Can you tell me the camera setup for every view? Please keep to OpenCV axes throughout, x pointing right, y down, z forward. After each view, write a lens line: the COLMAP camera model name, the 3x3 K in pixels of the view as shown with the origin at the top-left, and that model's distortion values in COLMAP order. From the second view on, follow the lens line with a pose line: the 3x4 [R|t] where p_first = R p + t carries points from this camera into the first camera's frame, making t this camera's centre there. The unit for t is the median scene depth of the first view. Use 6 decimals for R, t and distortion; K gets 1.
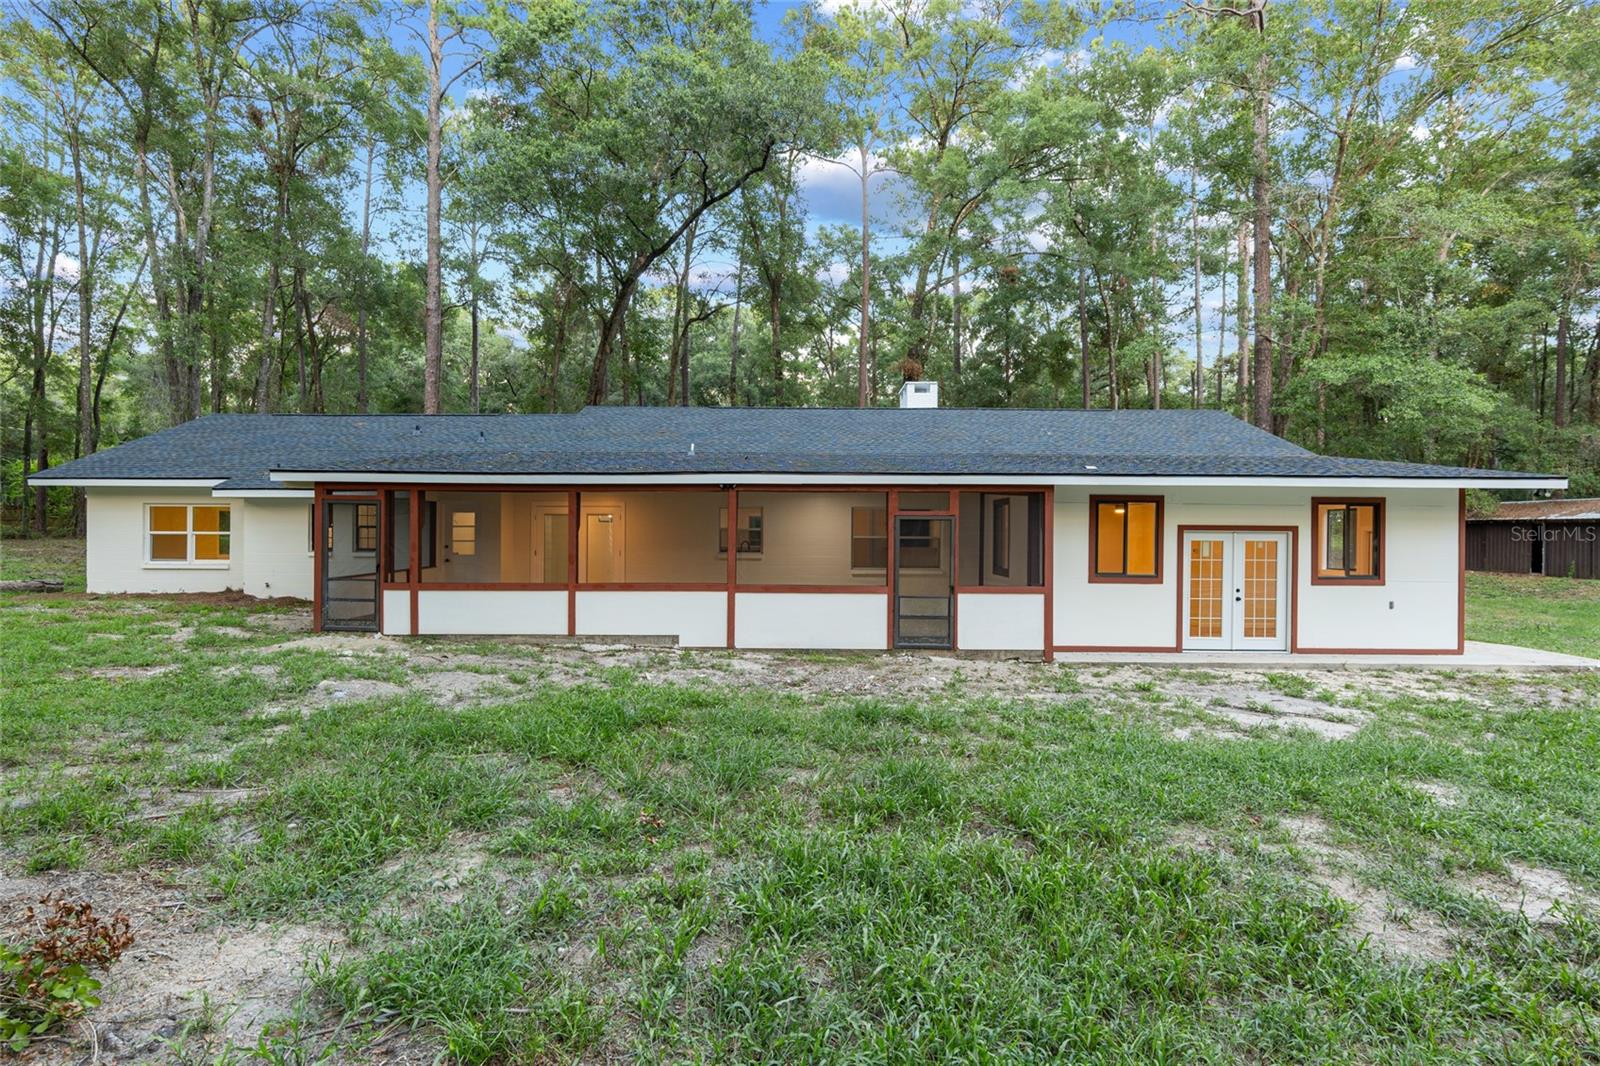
lens RADIAL K [[780.6, 0, 802.3], [0, 780.6, 530.2], [0, 0, 1]] dist [-0.004801, 0.000209]
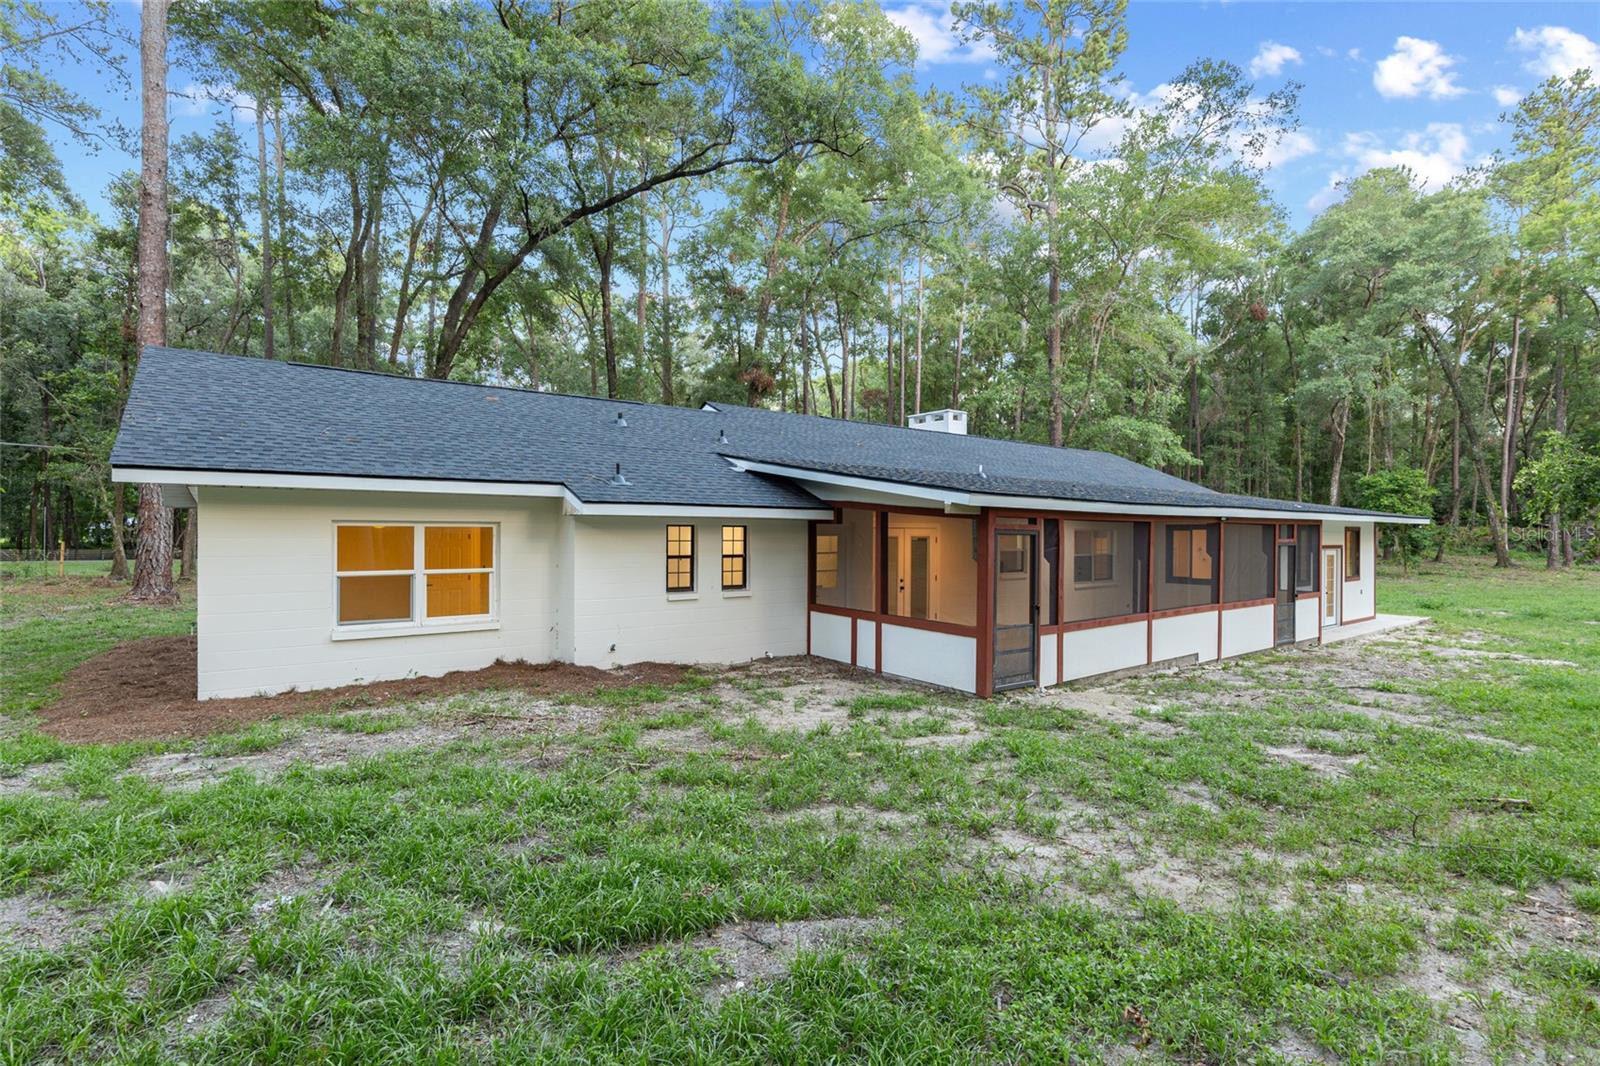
lens RADIAL K [[780.6, 0, 801.7], [0, 780.6, 535.3], [0, 0, 1]] dist [-0.004801, 0.000209]
pose [[0.775184, -0.004342, 0.631721, -0.932394], [0.000582, 0.999981, 0.006160, -0.027273], [-0.631735, -0.004408, 0.775172, 0.366506]]
